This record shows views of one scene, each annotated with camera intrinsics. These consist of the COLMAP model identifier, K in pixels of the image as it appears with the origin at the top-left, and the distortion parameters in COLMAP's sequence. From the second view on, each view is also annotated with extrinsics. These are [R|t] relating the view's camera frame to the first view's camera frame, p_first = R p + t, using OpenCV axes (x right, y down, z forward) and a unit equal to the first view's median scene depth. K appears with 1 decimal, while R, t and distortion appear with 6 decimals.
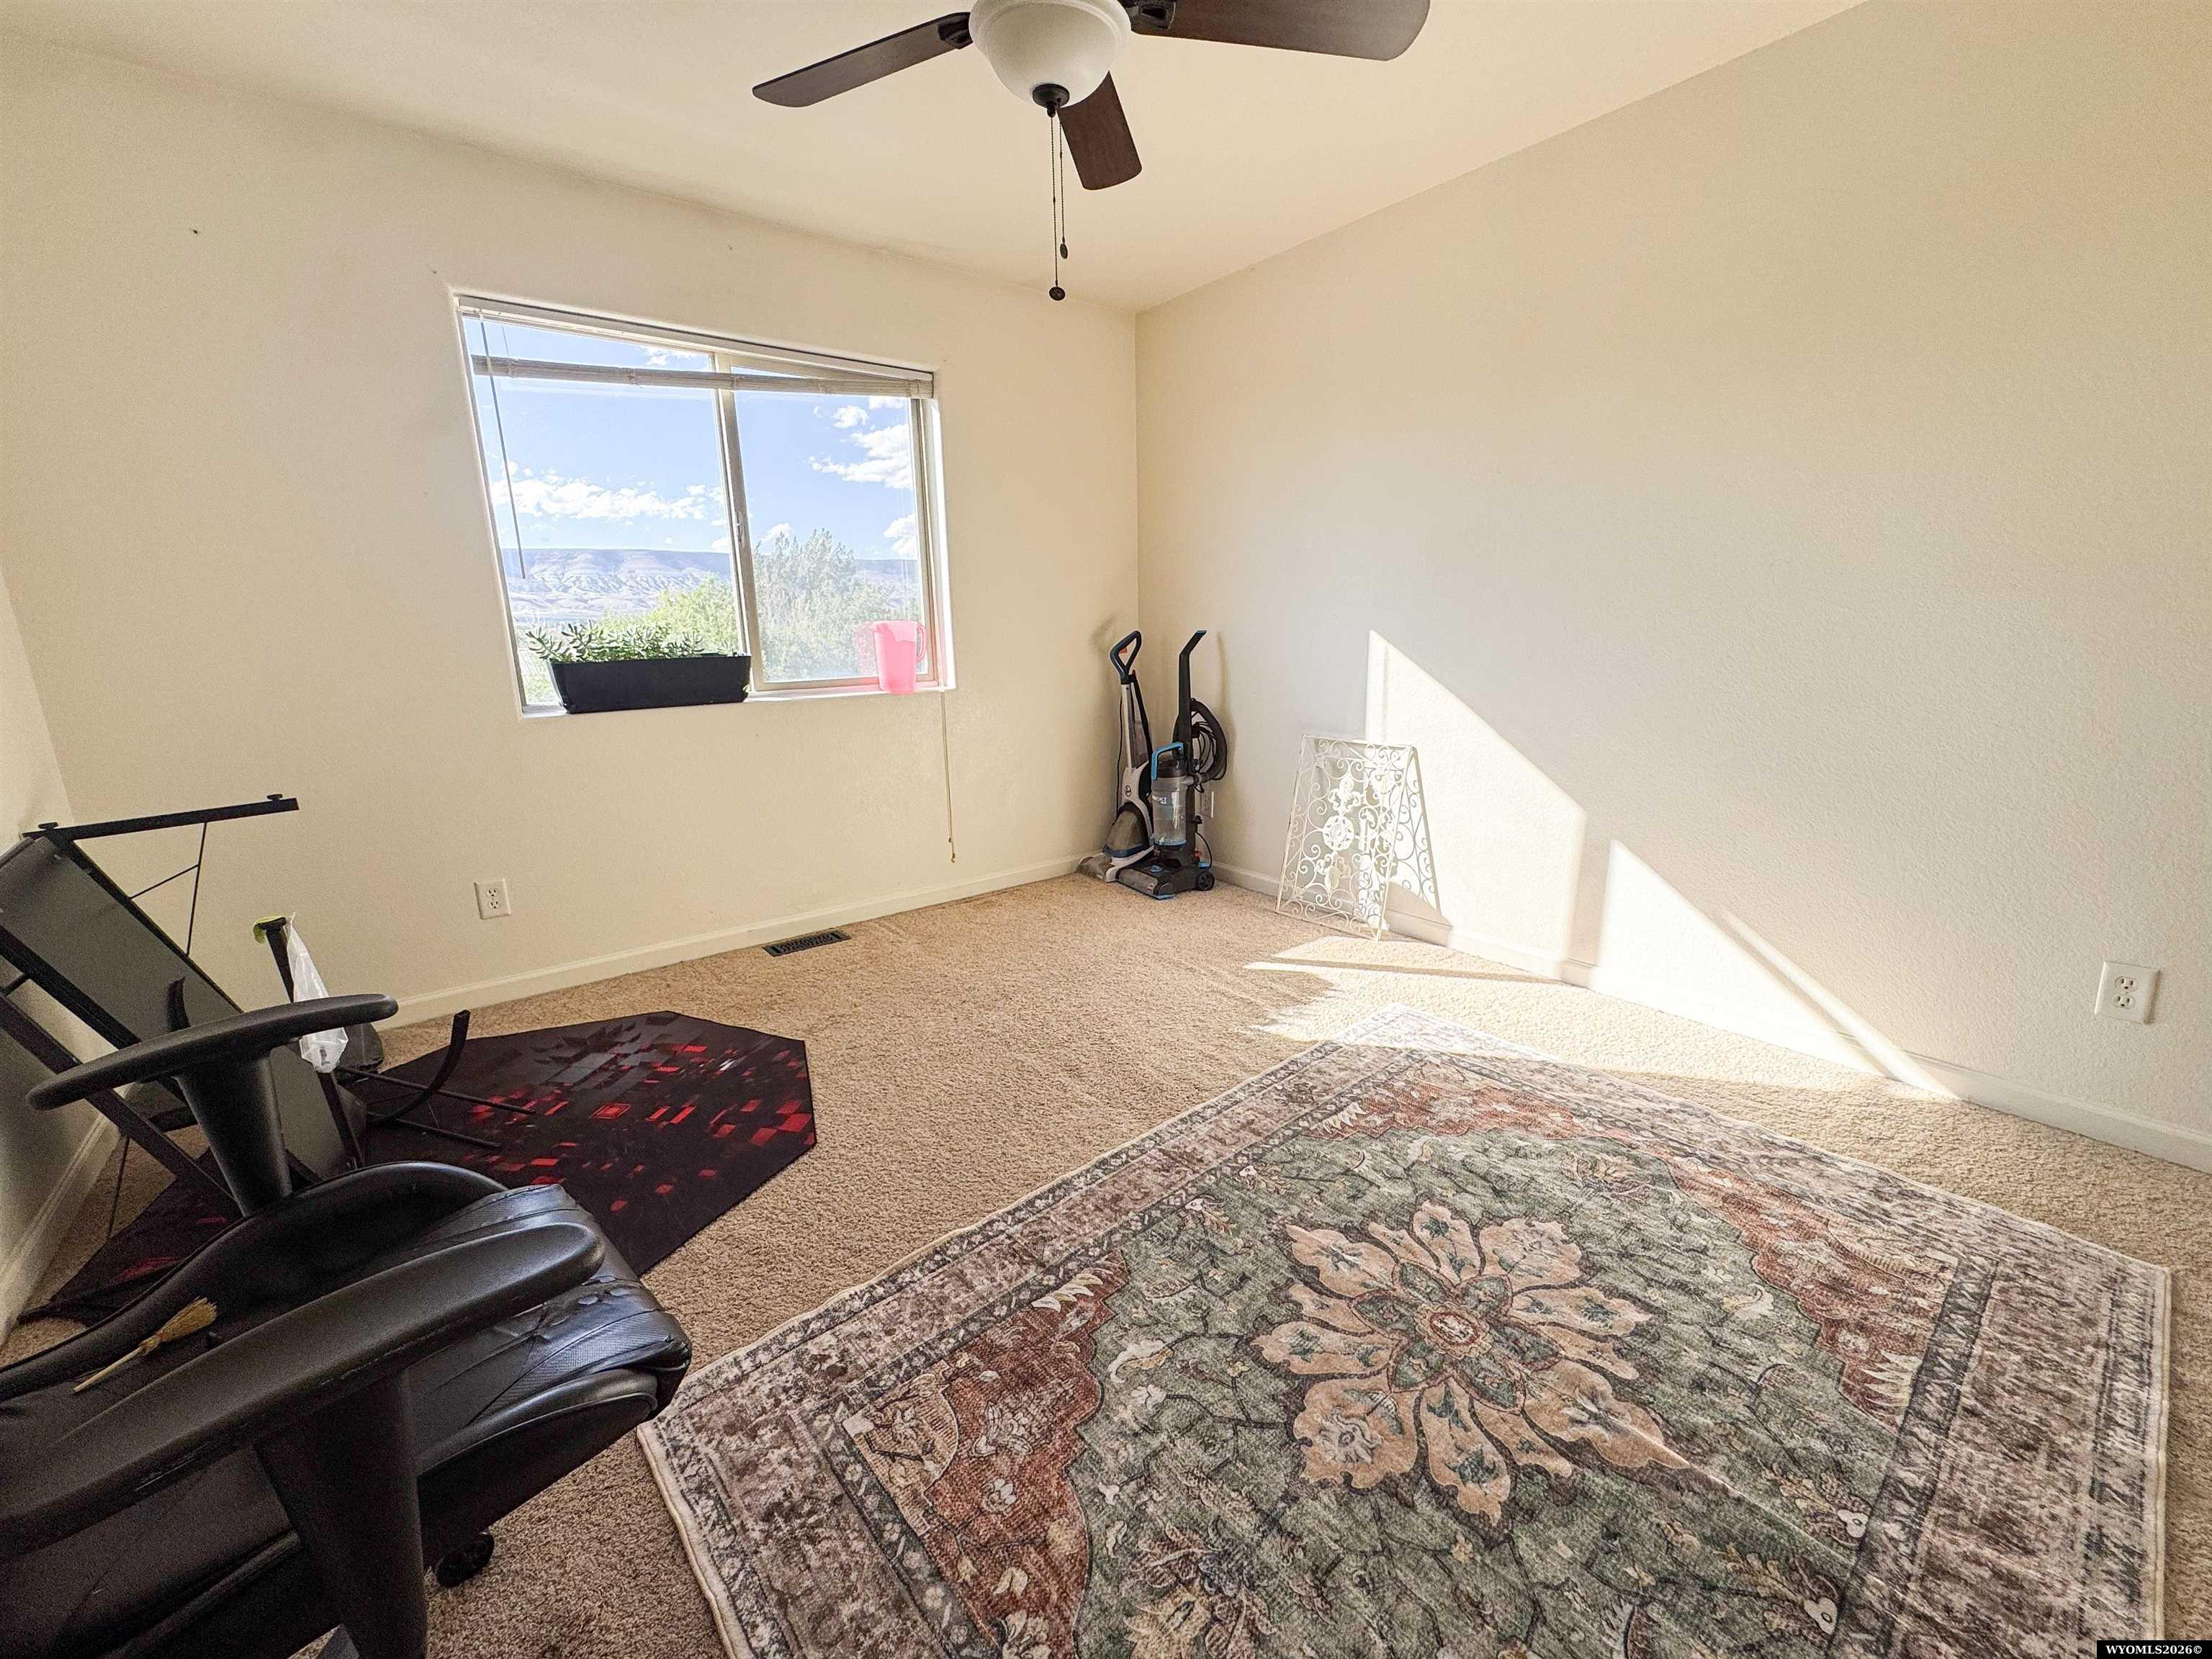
lens RADIAL K [[927.7, 0, 1103.6], [0, 927.7, 809.8], [0, 0, 1]] dist [-0.001533, -0.000193]
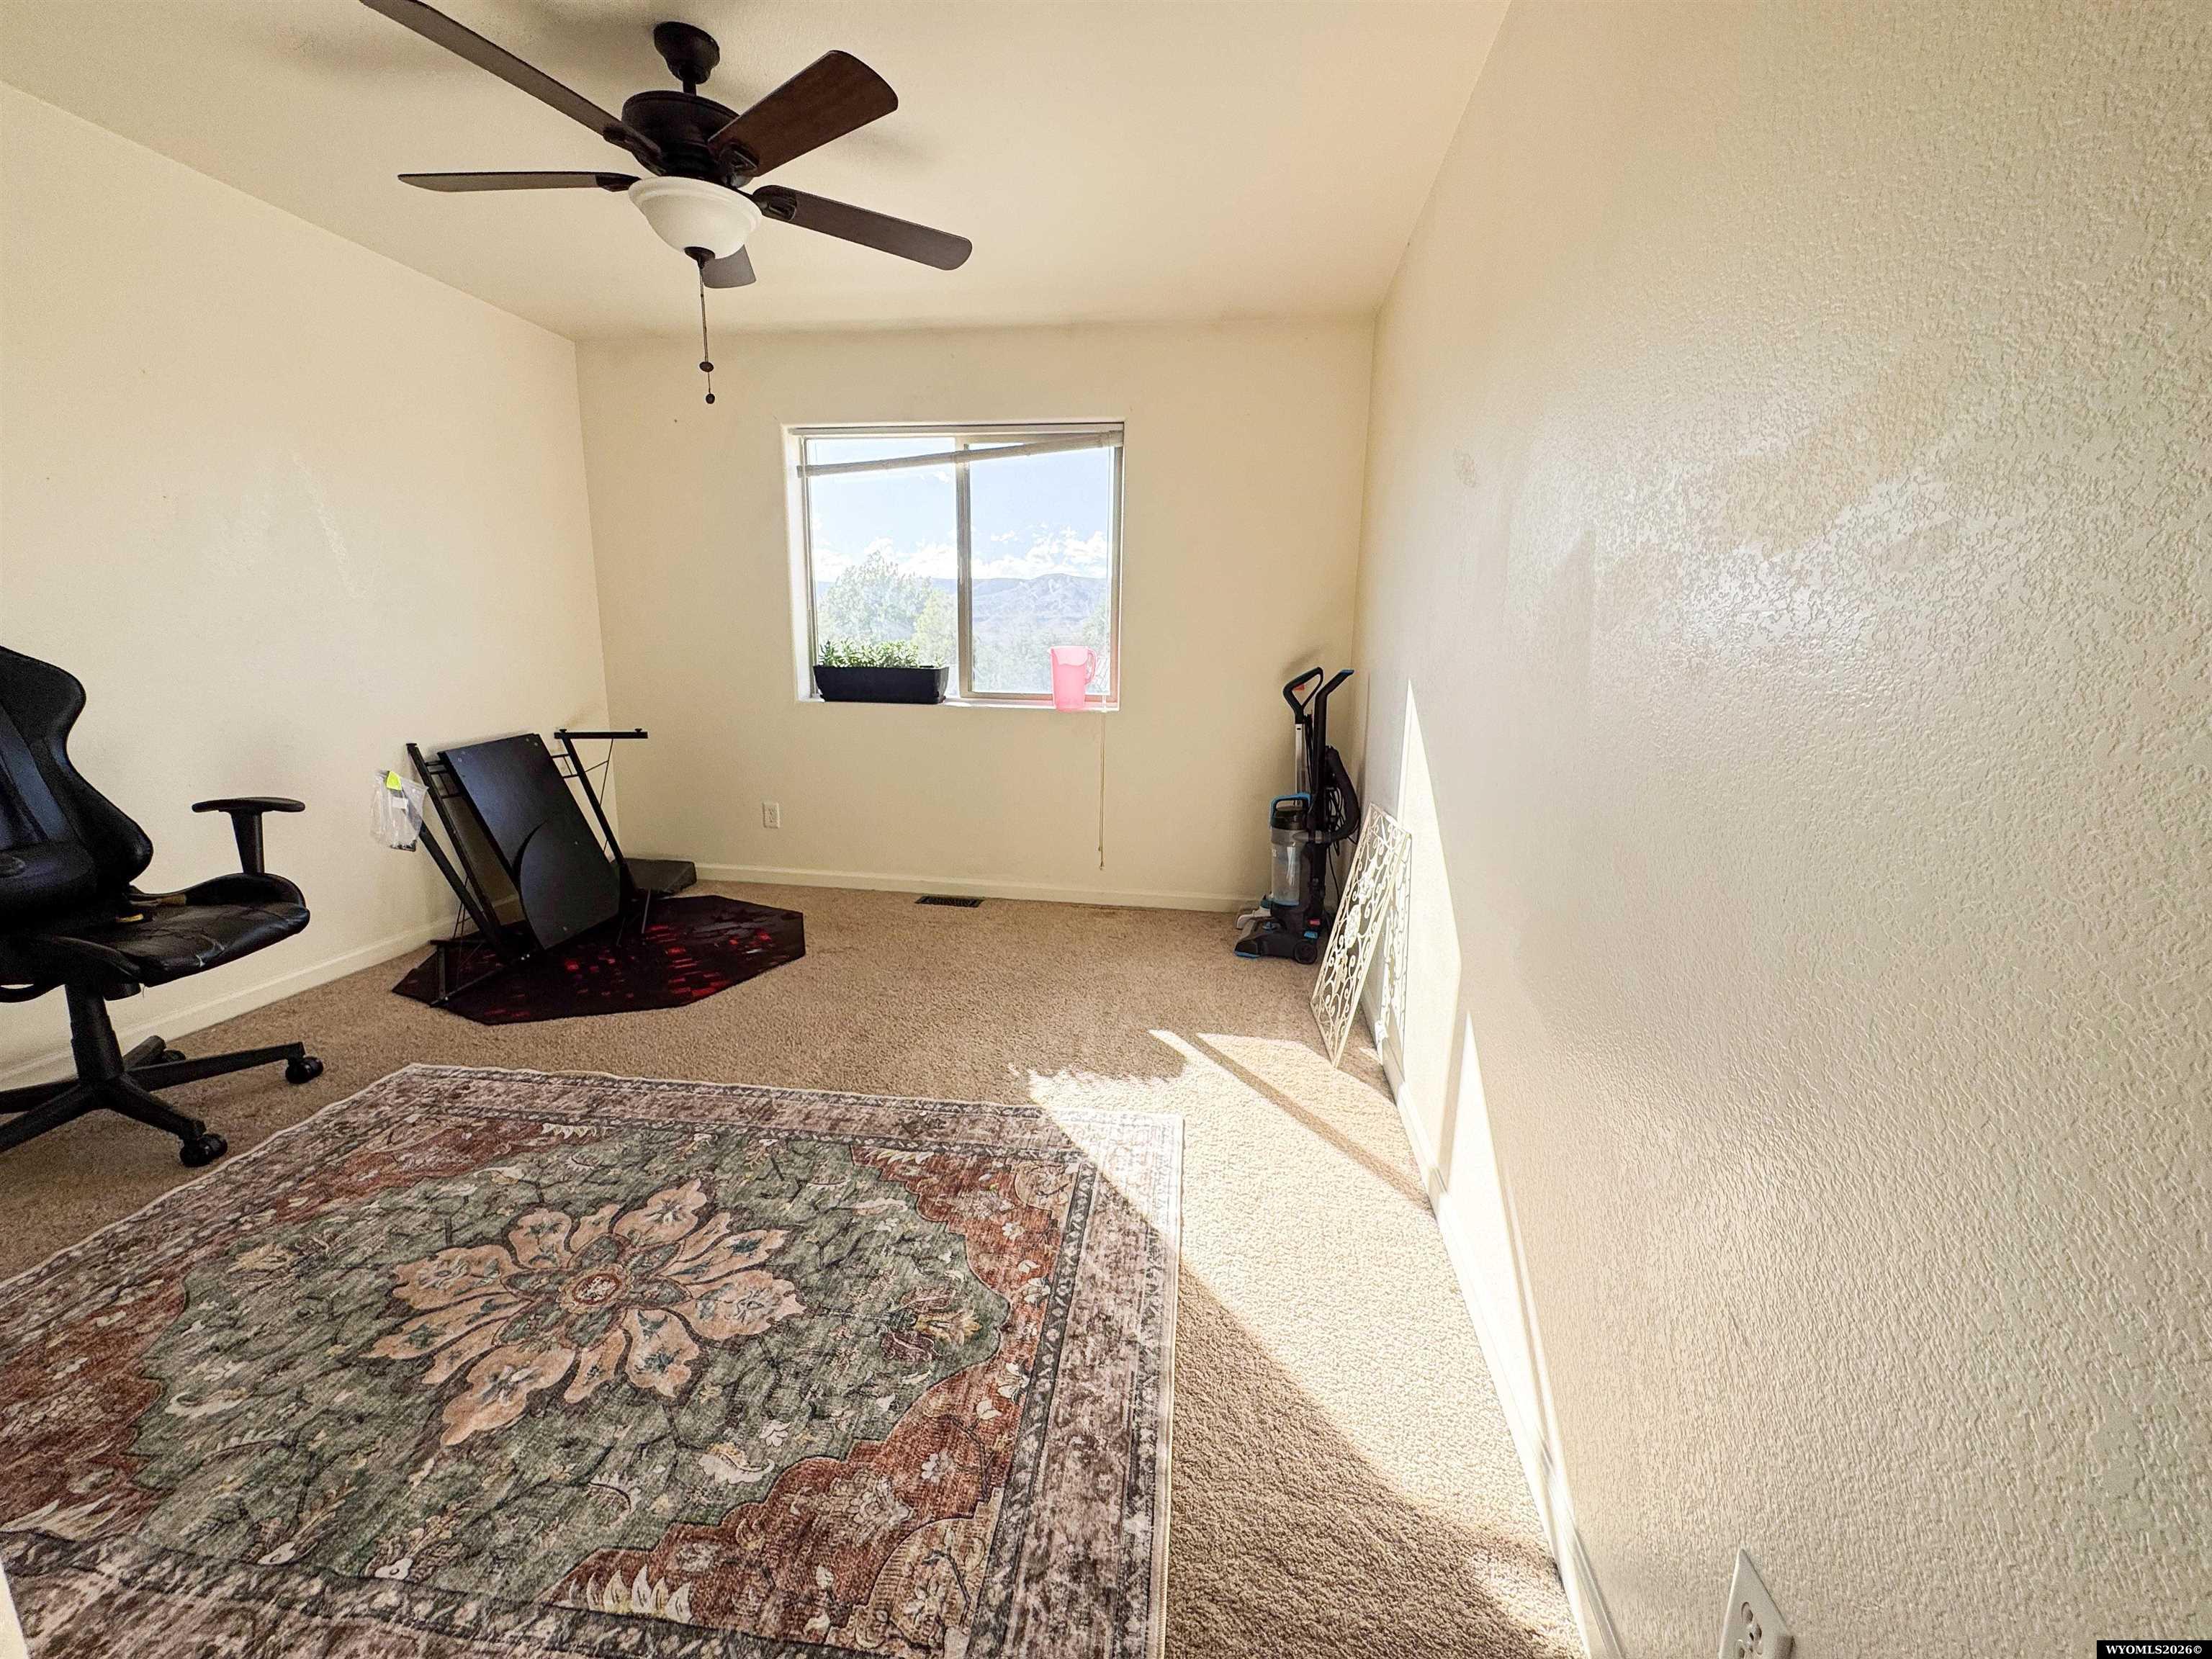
lens RADIAL K [[927.7, 0, 1103.6], [0, 927.7, 809.8], [0, 0, 1]] dist [-0.001533, -0.000193]
pose [[0.665950, 0.163048, -0.727960, 1.180530], [-0.178914, 0.982251, 0.056331, -0.141040], [0.724224, 0.092729, 0.683302, 0.491203]]
